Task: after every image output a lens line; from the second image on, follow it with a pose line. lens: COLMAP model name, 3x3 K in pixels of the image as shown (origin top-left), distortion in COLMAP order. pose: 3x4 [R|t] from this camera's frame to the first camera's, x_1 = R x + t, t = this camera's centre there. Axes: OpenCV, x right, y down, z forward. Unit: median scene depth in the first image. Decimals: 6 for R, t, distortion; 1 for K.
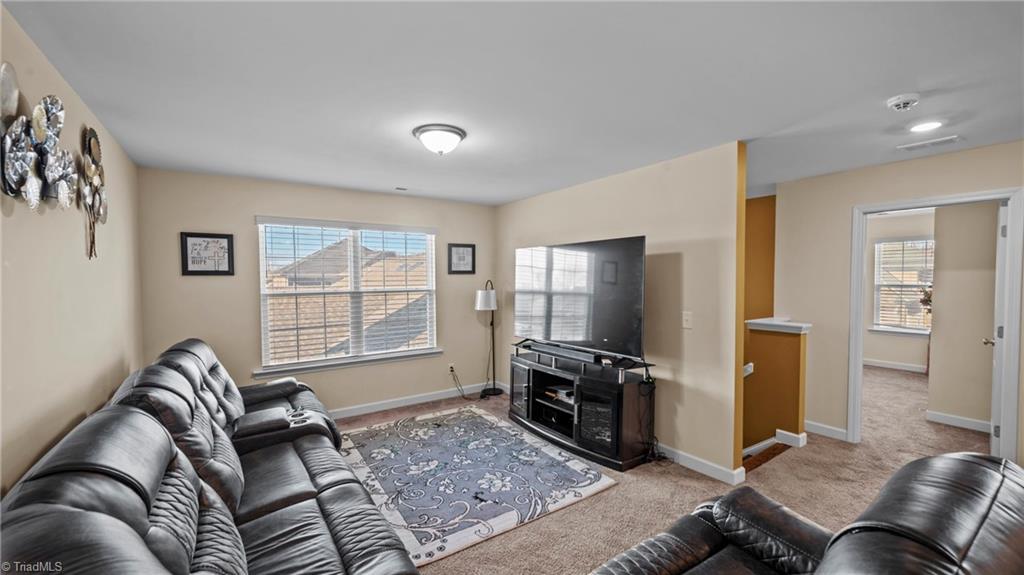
lens RADIAL K [[411.2, 0, 514.5], [0, 411.2, 275.2], [0, 0, 1]] dist [0.001474, 0.000132]
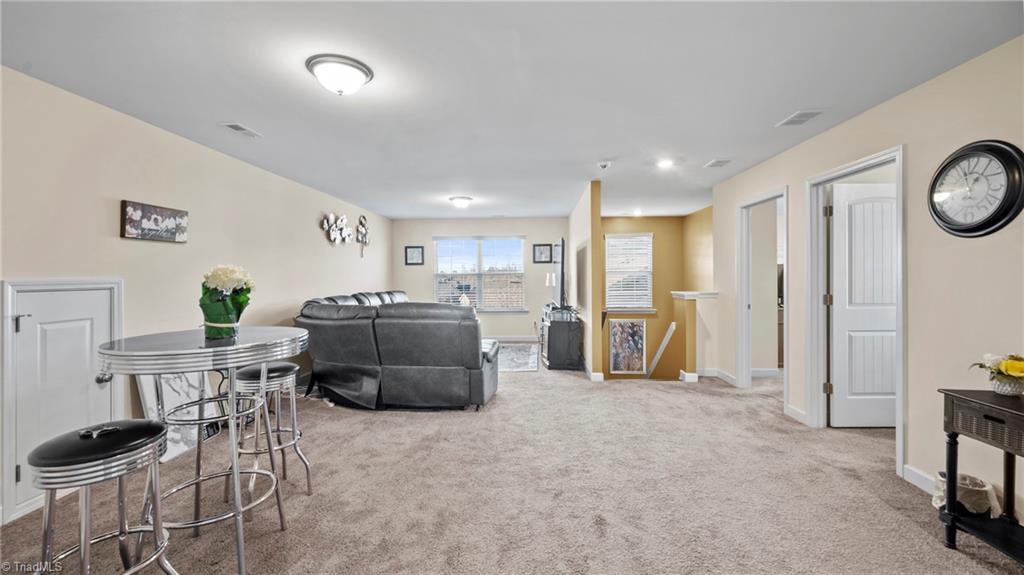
lens RADIAL K [[423.5, 0, 511.2], [0, 423.5, 275.7], [0, 0, 1]] dist [-0.000497, -0.000053]
pose [[0.789620, -0.000727, -0.613596, 1.085374], [0.006486, 0.999953, 0.007162, 0.045531], [0.613562, -0.009635, 0.789587, -0.489662]]
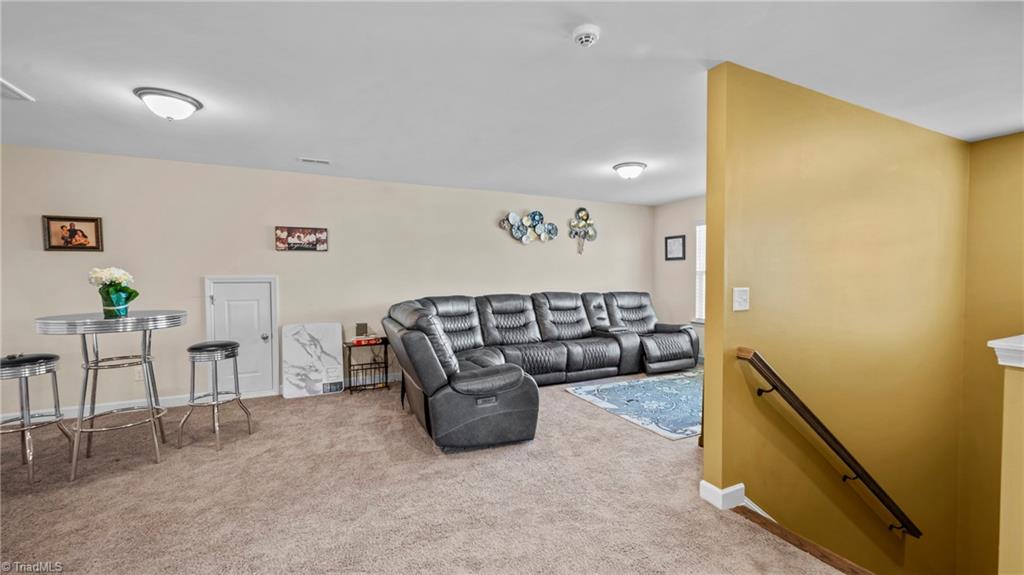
lens RADIAL K [[423.5, 0, 511.2], [0, 423.5, 275.7], [0, 0, 1]] dist [-0.000497, -0.000053]
pose [[-0.162368, 0.009733, -0.986682, 1.156605], [0.008012, 0.999931, 0.008545, 0.046371], [0.986698, -0.006518, -0.162435, 0.619478]]
